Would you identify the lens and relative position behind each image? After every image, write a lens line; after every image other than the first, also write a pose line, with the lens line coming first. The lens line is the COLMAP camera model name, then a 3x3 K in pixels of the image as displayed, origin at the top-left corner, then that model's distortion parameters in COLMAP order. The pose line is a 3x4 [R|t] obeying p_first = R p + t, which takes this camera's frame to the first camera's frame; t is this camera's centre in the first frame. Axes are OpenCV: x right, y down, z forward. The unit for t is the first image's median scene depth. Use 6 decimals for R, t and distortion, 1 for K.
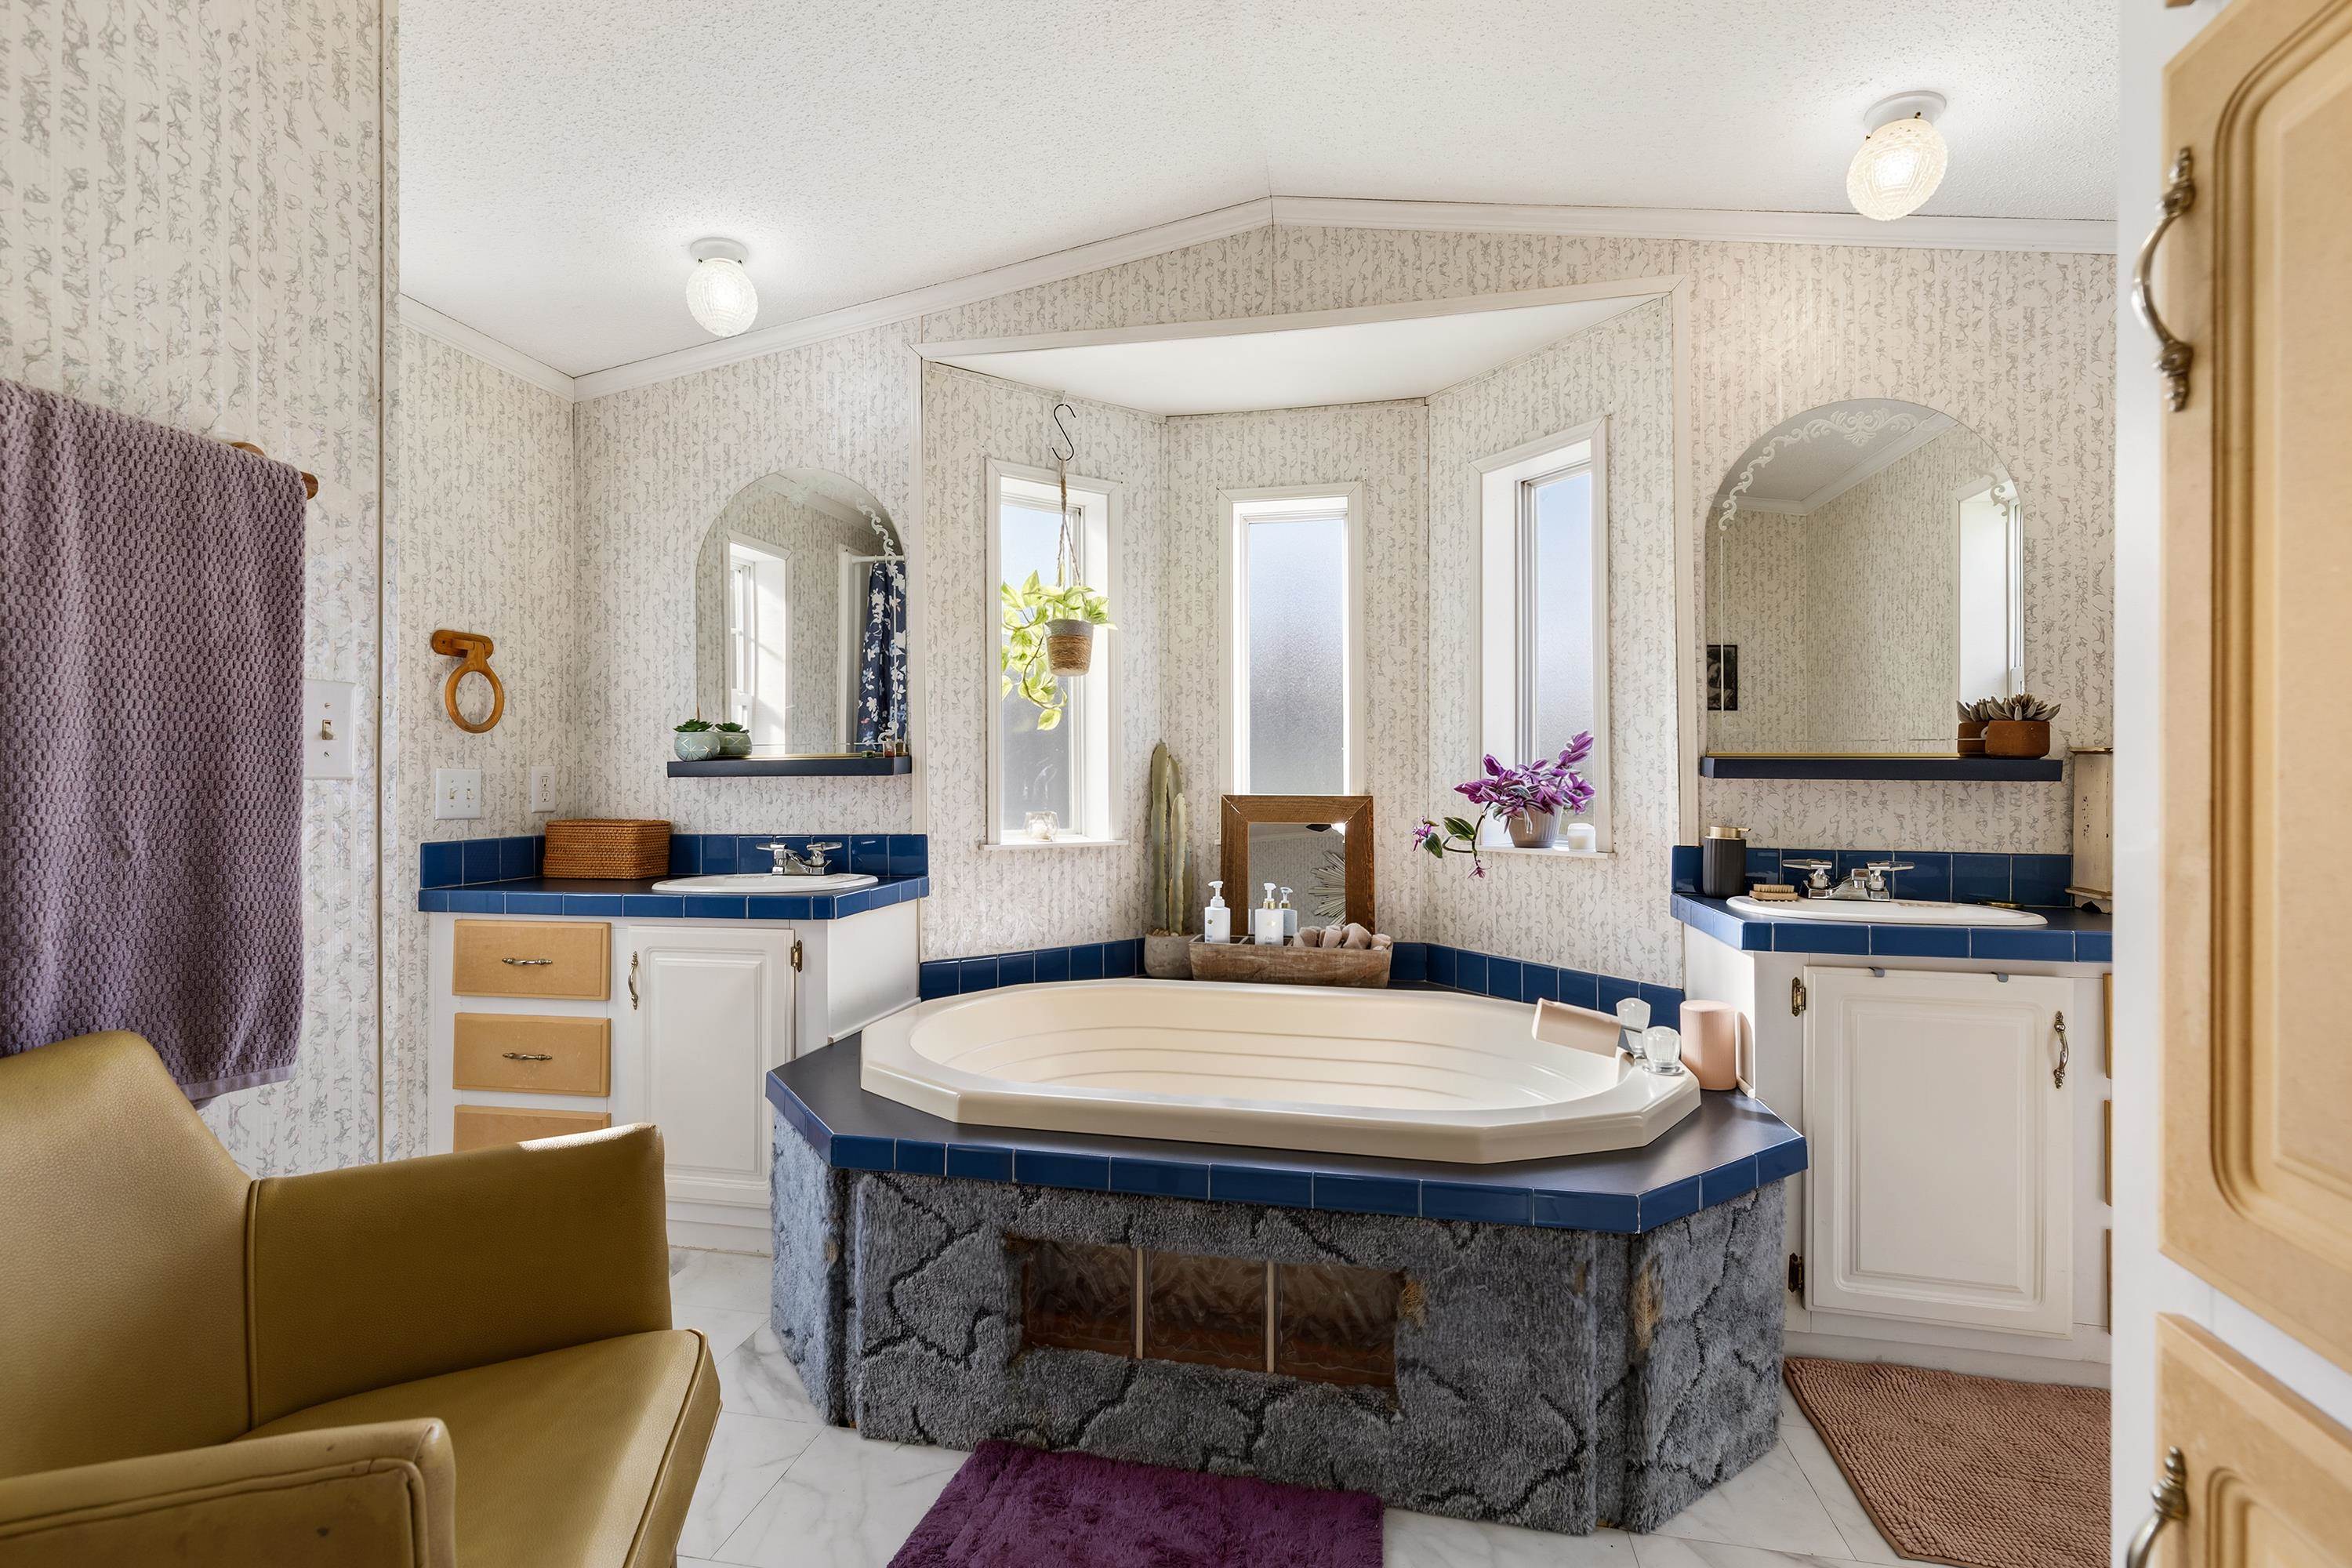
lens RADIAL K [[1053.8, 0, 1170.6], [0, 1053.8, 771.4], [0, 0, 1]] dist [0.004258, -0.000710]
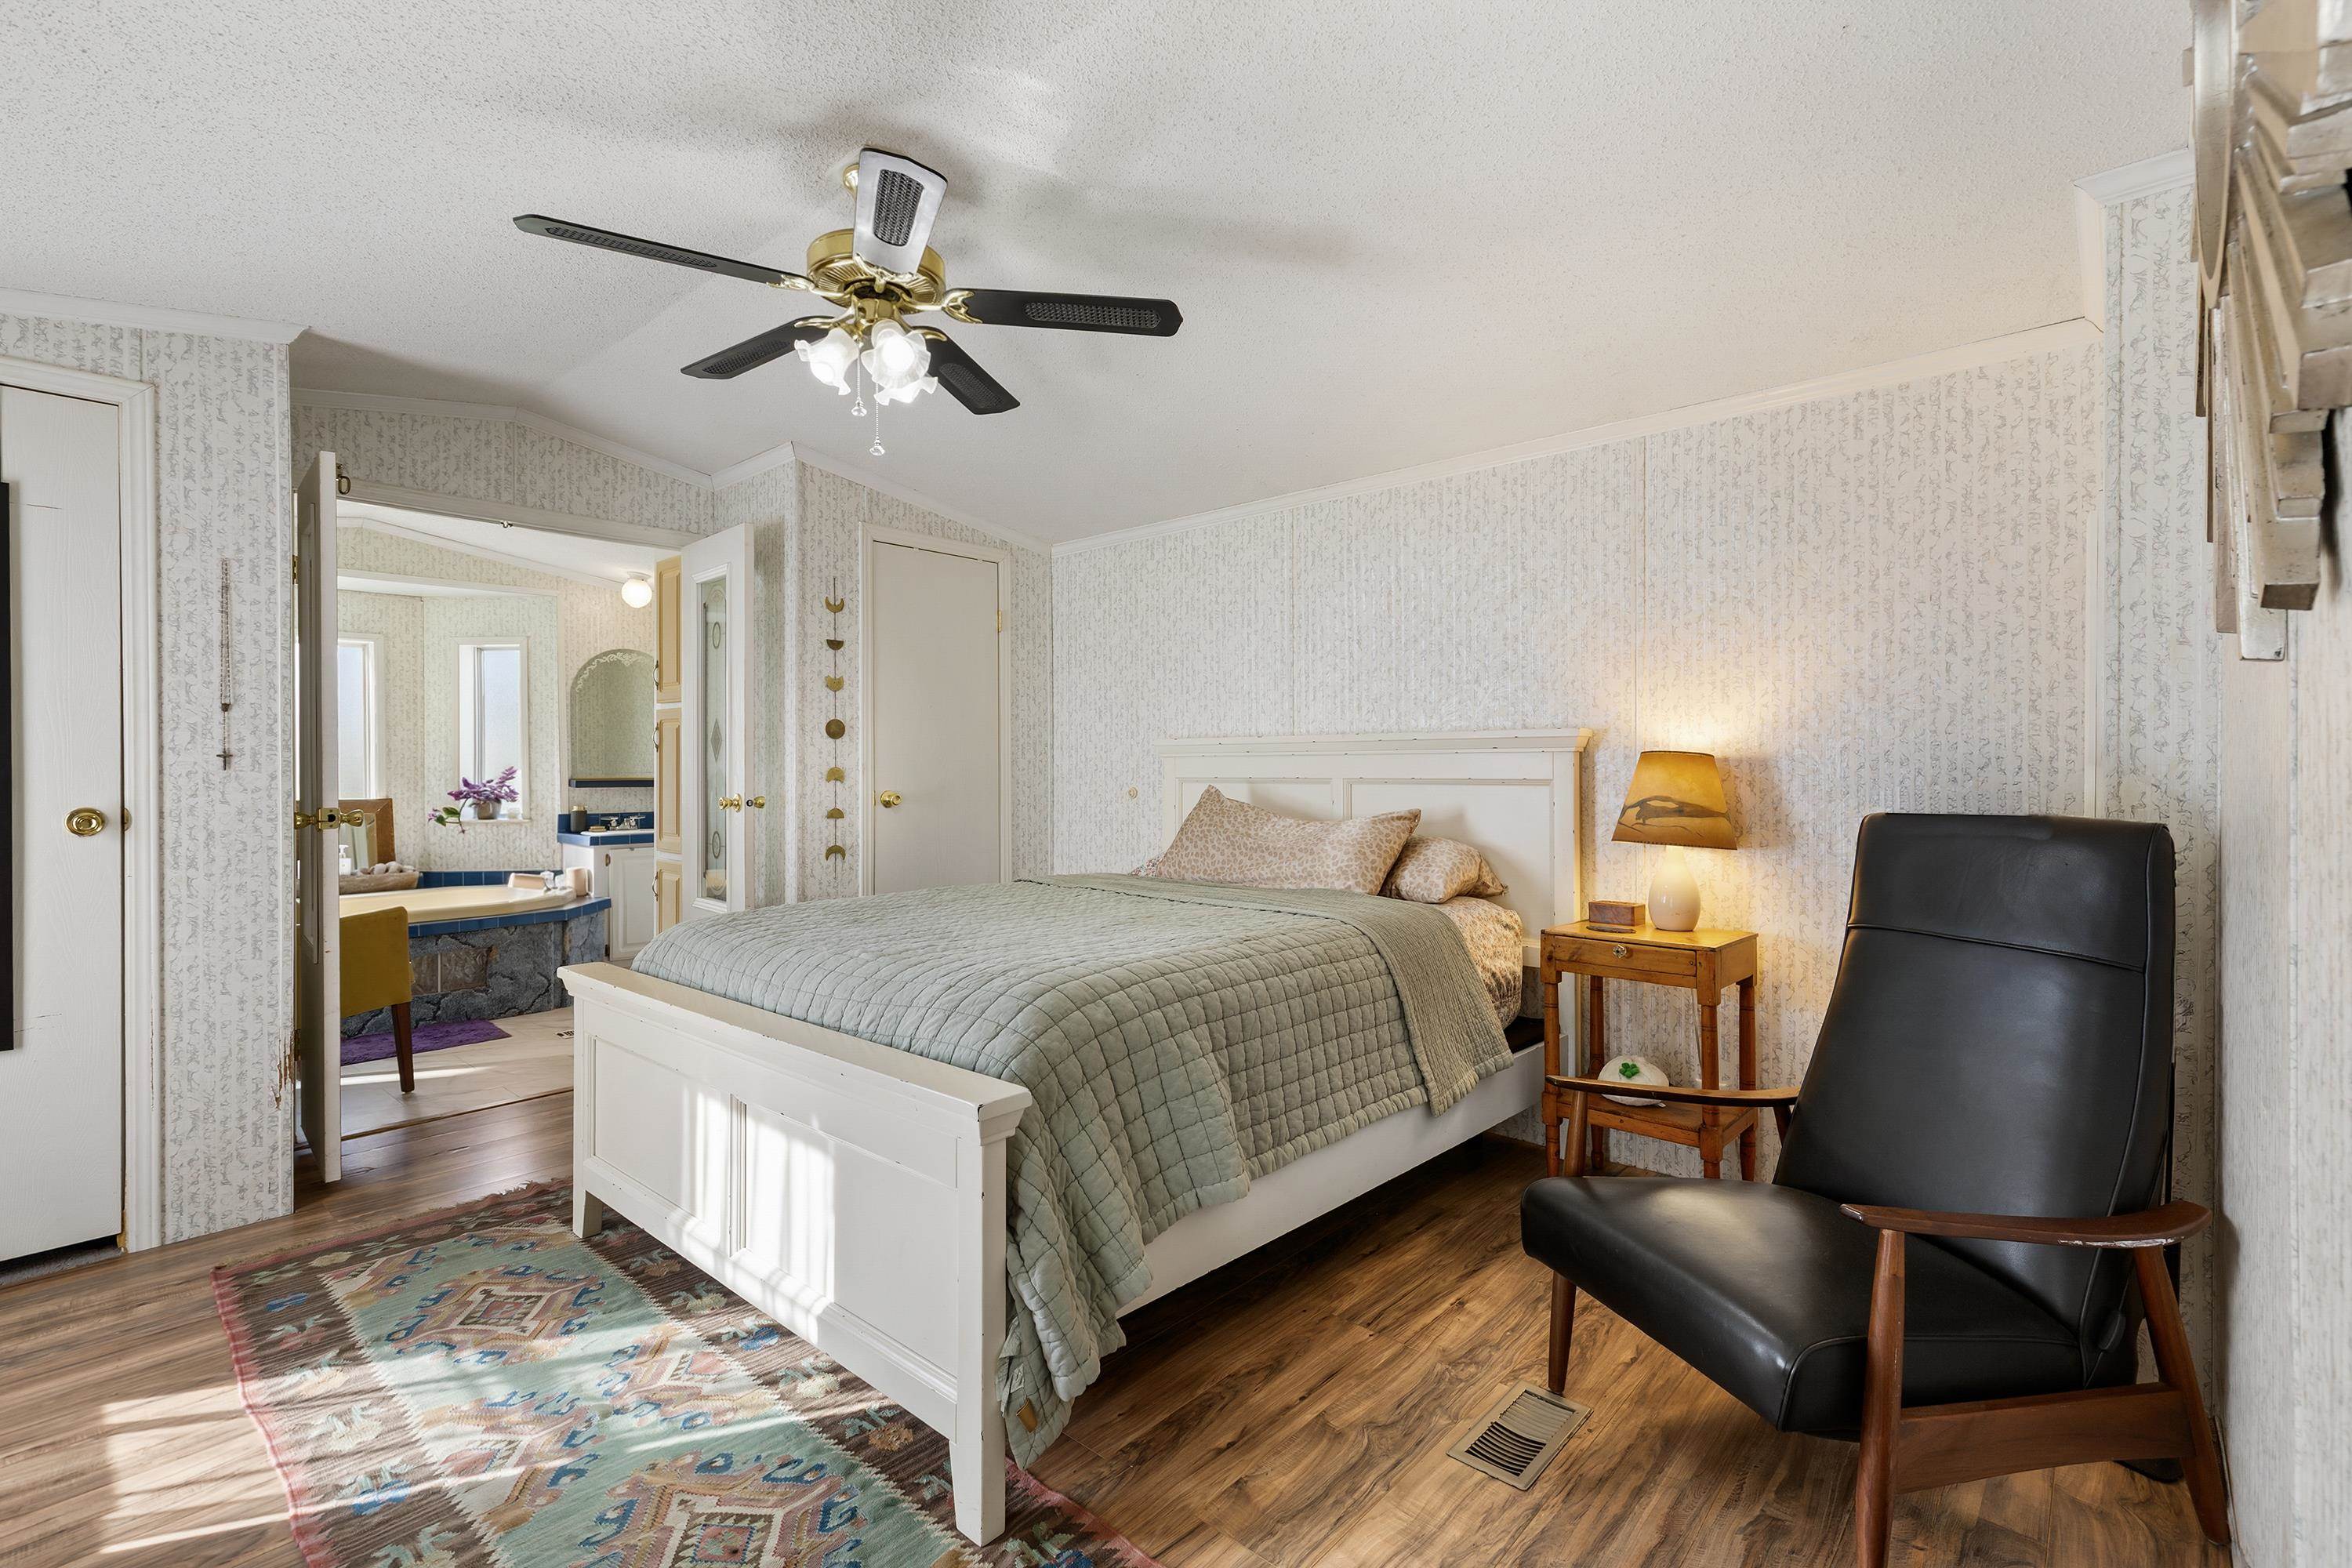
lens RADIAL K [[1053.8, 0, 1170.3], [0, 1053.8, 764.6], [0, 0, 1]] dist [0.004258, -0.000710]
pose [[0.502964, -0.004965, 0.864293, -0.966760], [-0.001127, 0.999979, 0.006401, -0.066418], [-0.864306, -0.004193, 0.502948, -1.533940]]
